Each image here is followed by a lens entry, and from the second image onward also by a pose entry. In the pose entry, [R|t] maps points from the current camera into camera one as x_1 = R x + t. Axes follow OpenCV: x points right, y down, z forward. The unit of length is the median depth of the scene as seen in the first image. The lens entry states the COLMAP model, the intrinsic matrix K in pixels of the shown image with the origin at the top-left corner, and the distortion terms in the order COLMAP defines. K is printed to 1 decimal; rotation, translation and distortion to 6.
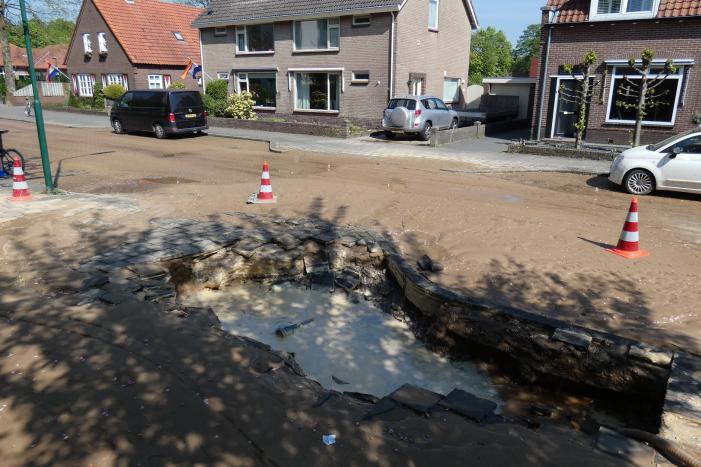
lens RADIAL K [[489.3, 0, 357.0], [0, 489.3, 233.6], [0, 0, 1]] dist [-0.001979, -0.004005]
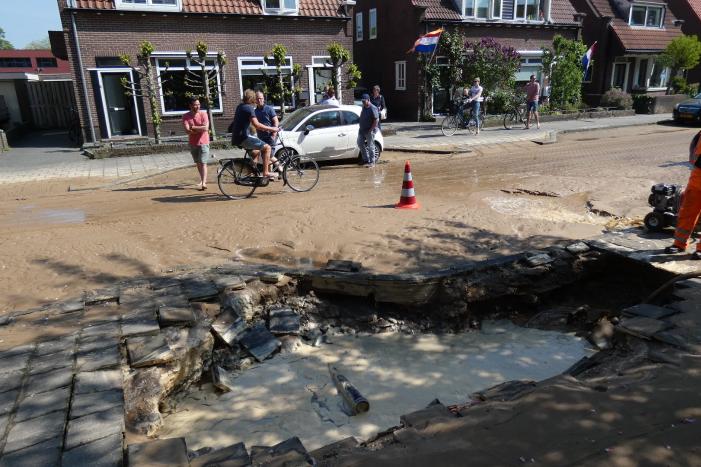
lens RADIAL K [[508.4, 0, 350.5], [0, 508.4, 233.5], [0, 0, 1]] dist [0.001686, -0.004977]
pose [[0.487909, -0.277376, 0.827652, -0.184547], [0.281950, 0.947424, 0.151303, -0.041096], [-0.826105, 0.159534, 0.540462, 0.141284]]
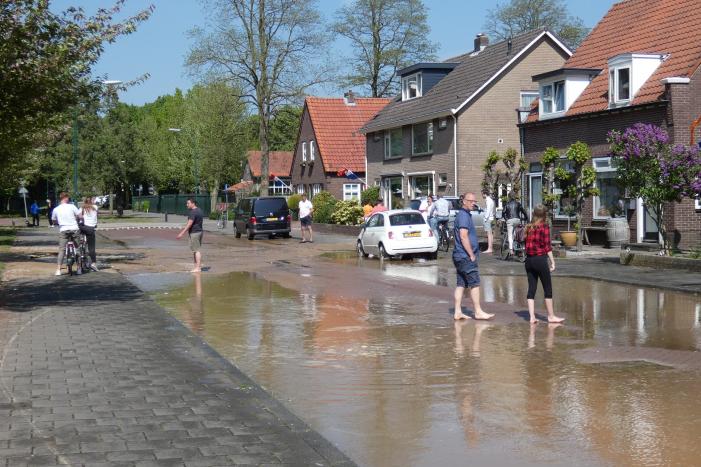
lens RADIAL K [[1103.3, 0, 350.5], [0, 1103.3, 233.5], [0, 0, 1]] dist [0.038738, 0.018193]
pose [[0.778274, -0.003743, -0.627913, 1.299298], [-0.160471, 0.965591, -0.204653, 0.258179], [0.607073, 0.260038, 0.750894, -0.715761]]
